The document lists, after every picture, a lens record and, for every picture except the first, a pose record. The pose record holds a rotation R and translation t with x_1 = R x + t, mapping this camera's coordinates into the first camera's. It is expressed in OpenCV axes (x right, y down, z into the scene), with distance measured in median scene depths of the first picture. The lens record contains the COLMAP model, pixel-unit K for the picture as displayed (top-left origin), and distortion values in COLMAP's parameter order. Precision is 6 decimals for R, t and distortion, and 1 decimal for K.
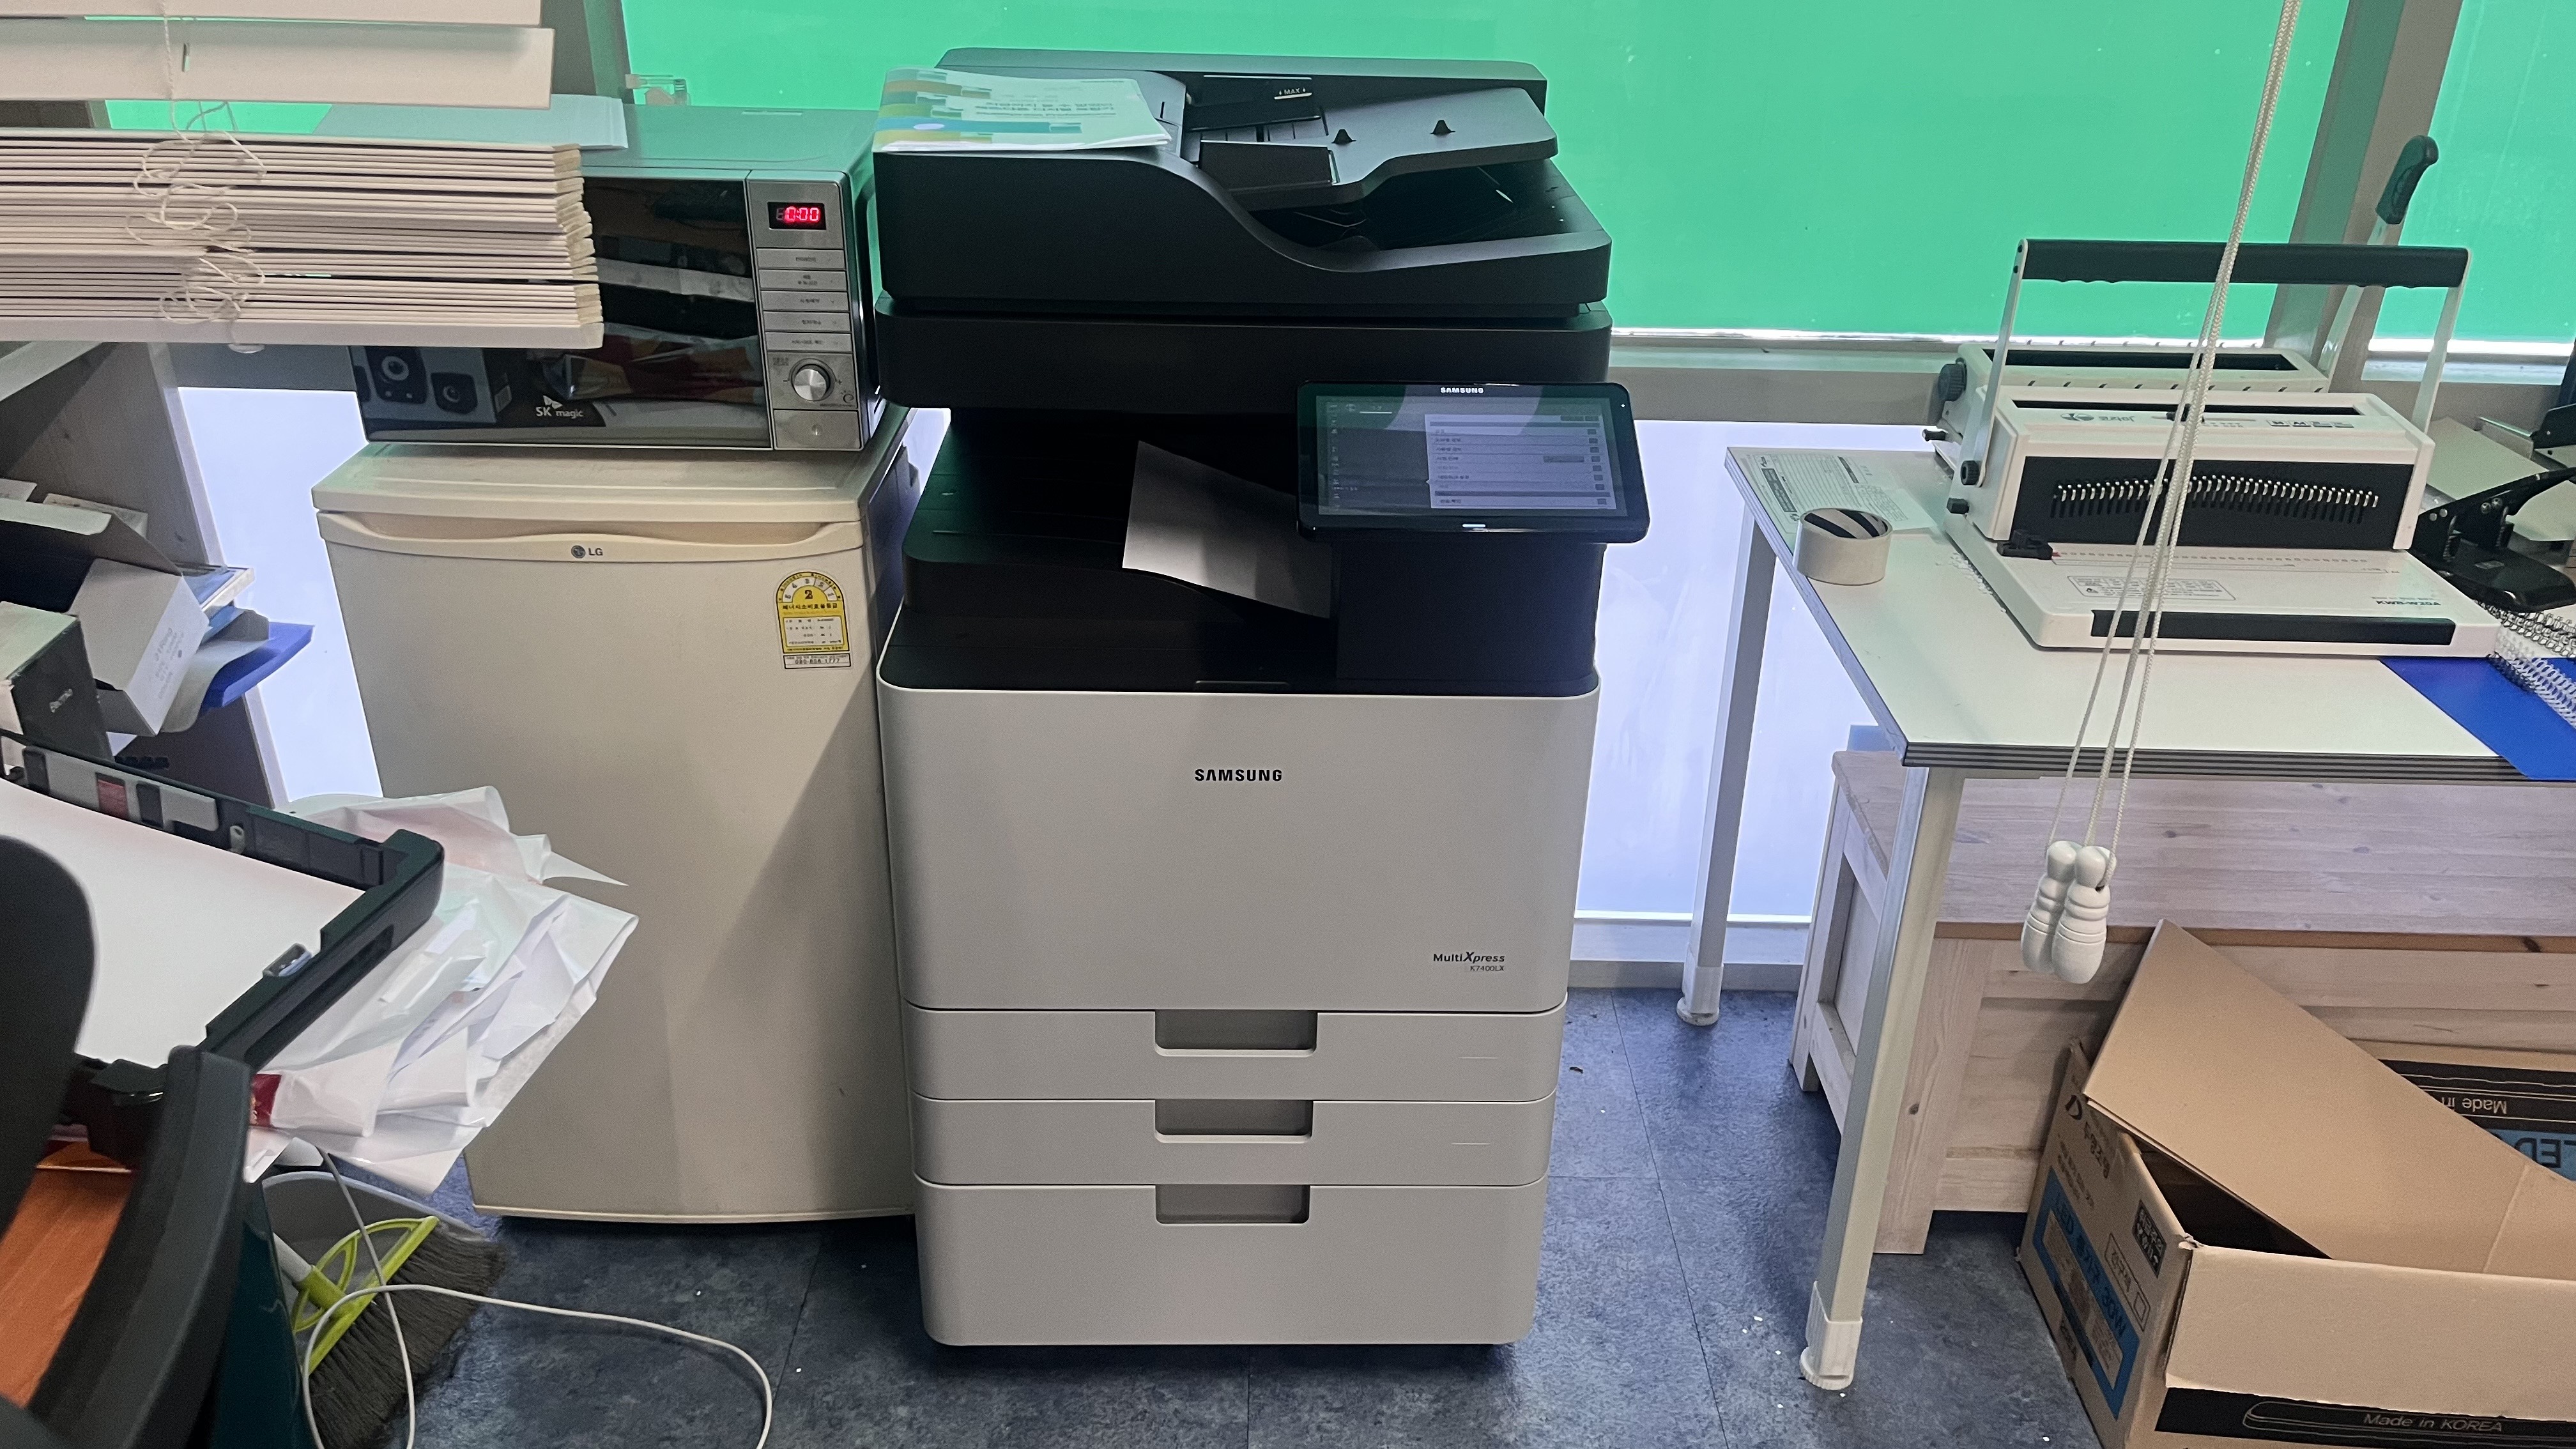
lens RADIAL K [[1993.2, 0, 1288.0], [0, 1993.2, 724.5], [0, 0, 1]] dist [0.080222, -0.126256]
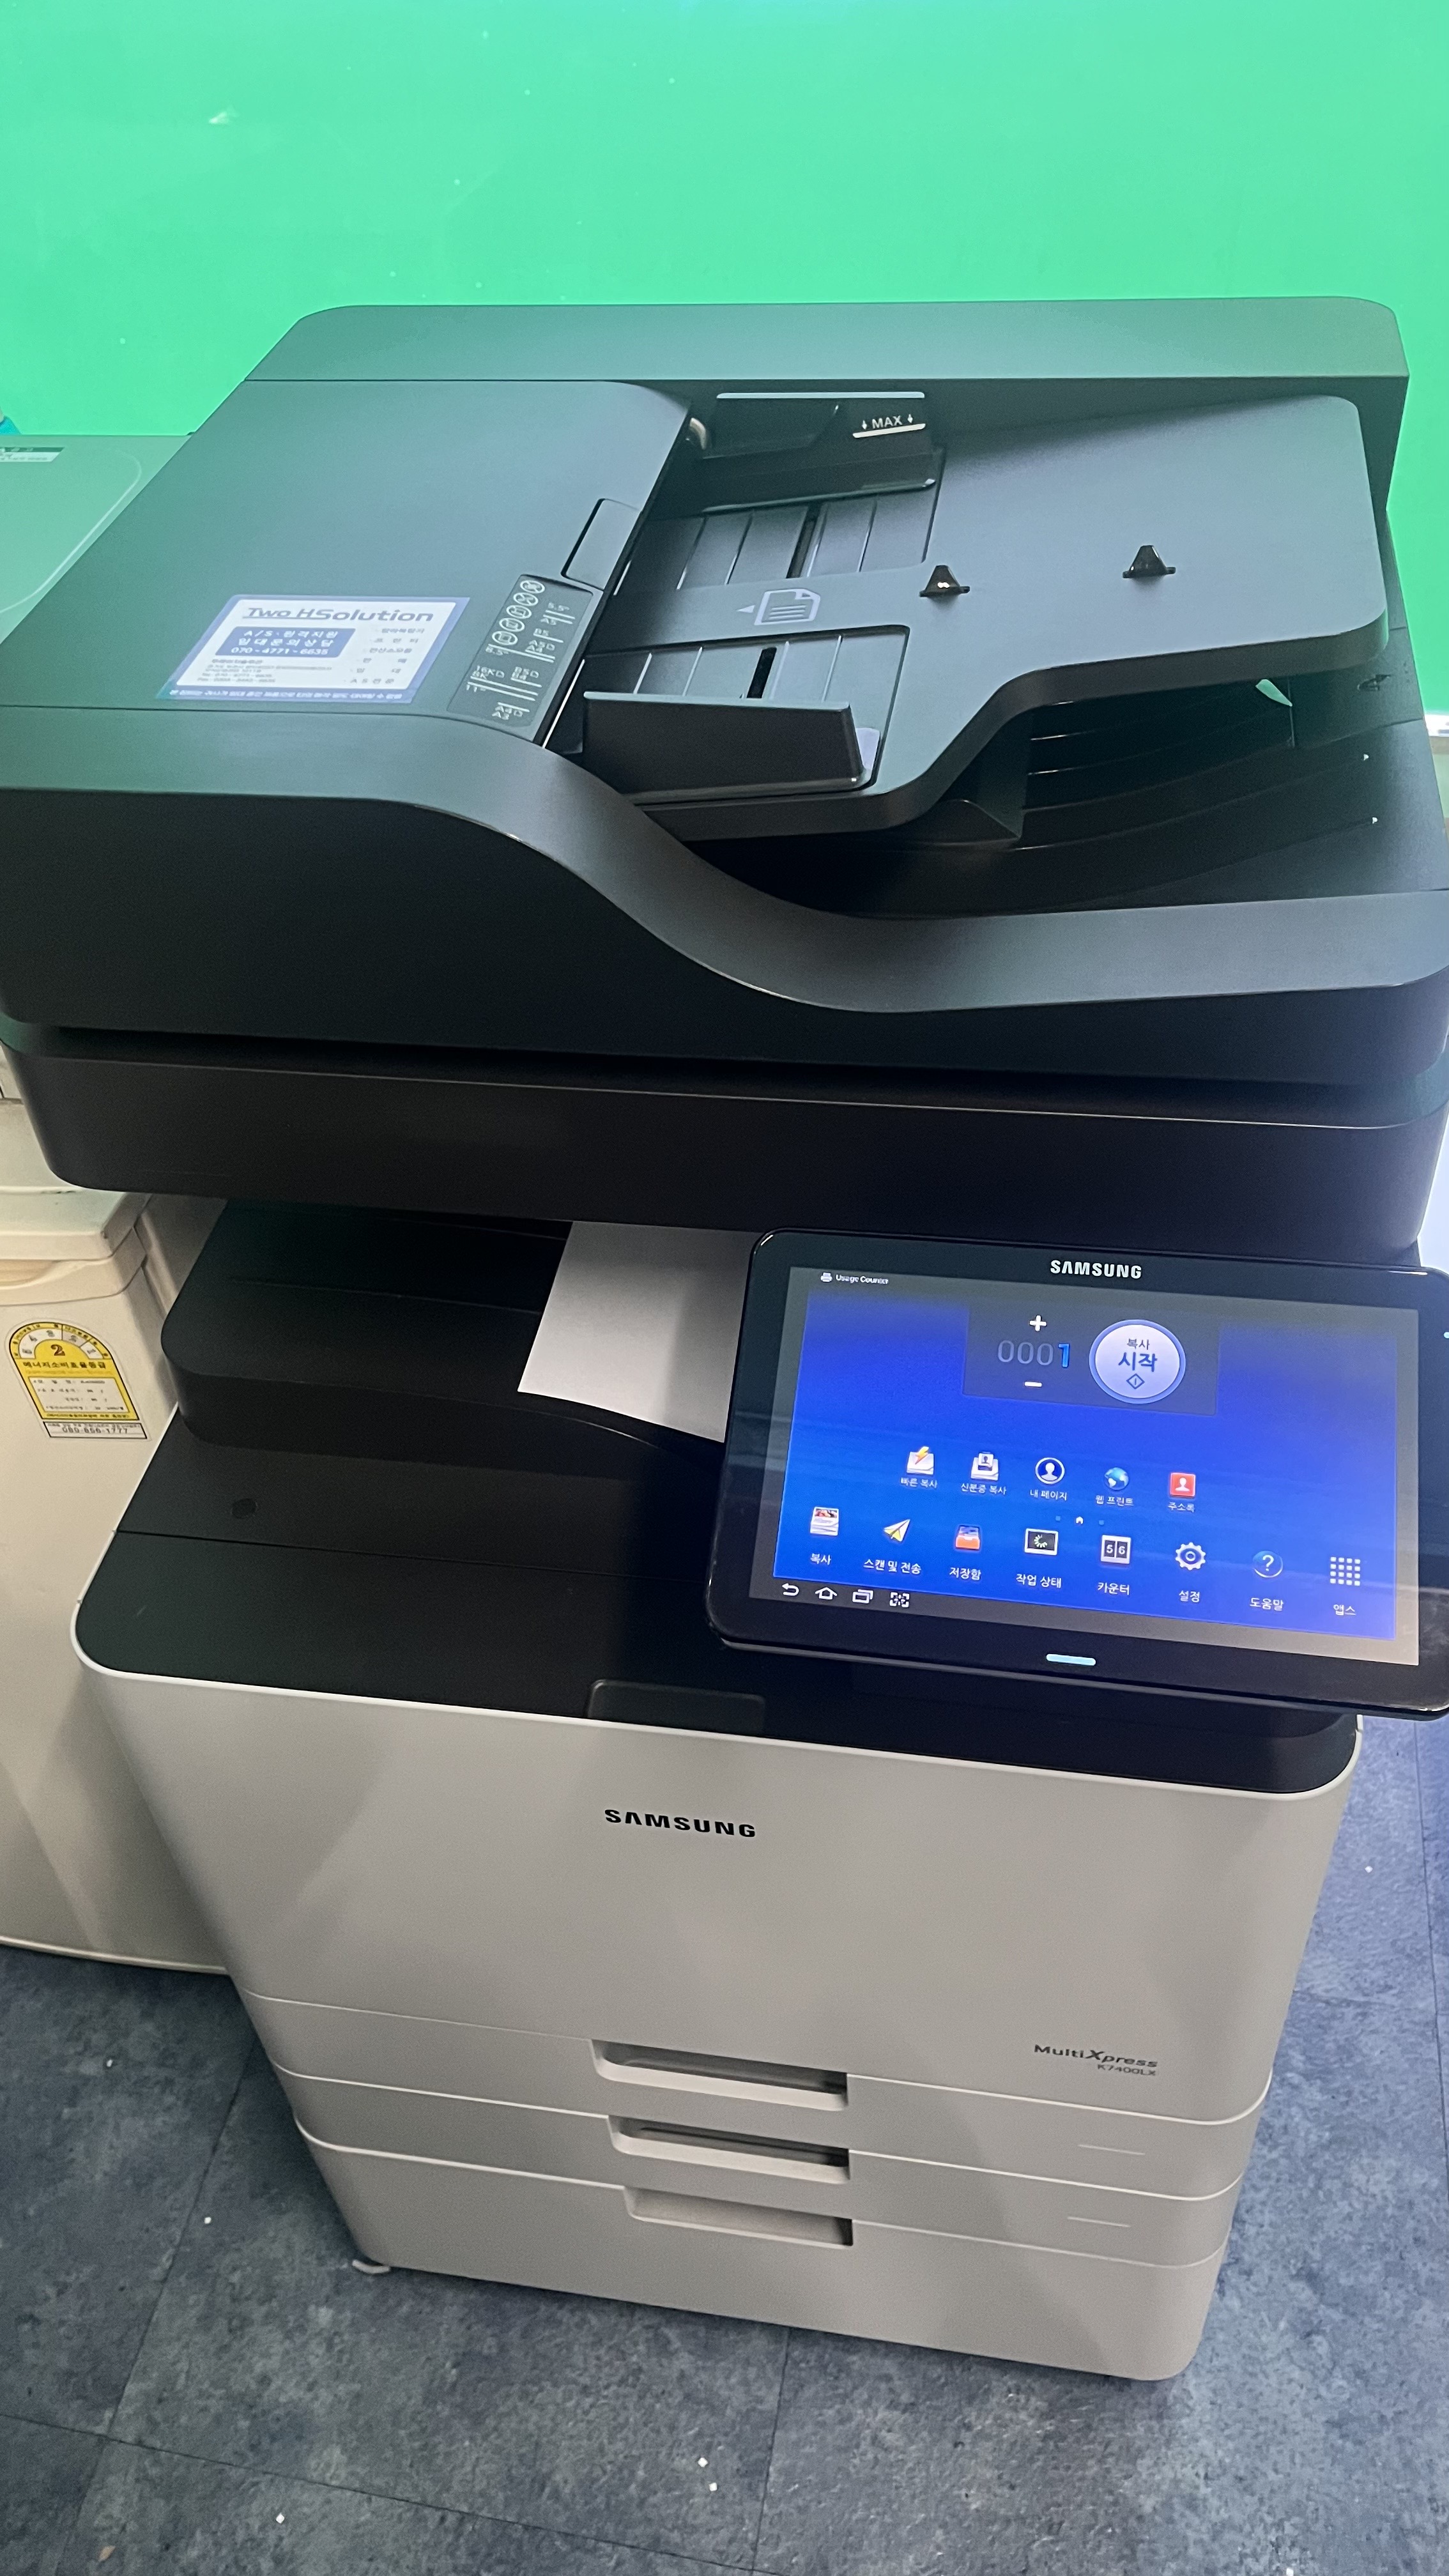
lens RADIAL K [[1993.2, 0, 724.5], [0, 1993.2, 1288.0], [0, 0, 1]] dist [0.080222, -0.126256]
pose [[0.978233, 0.067342, -0.196280, 0.077181], [-0.010266, 0.960425, 0.278350, -0.241481], [0.207257, -0.270277, 0.940210, 0.435084]]
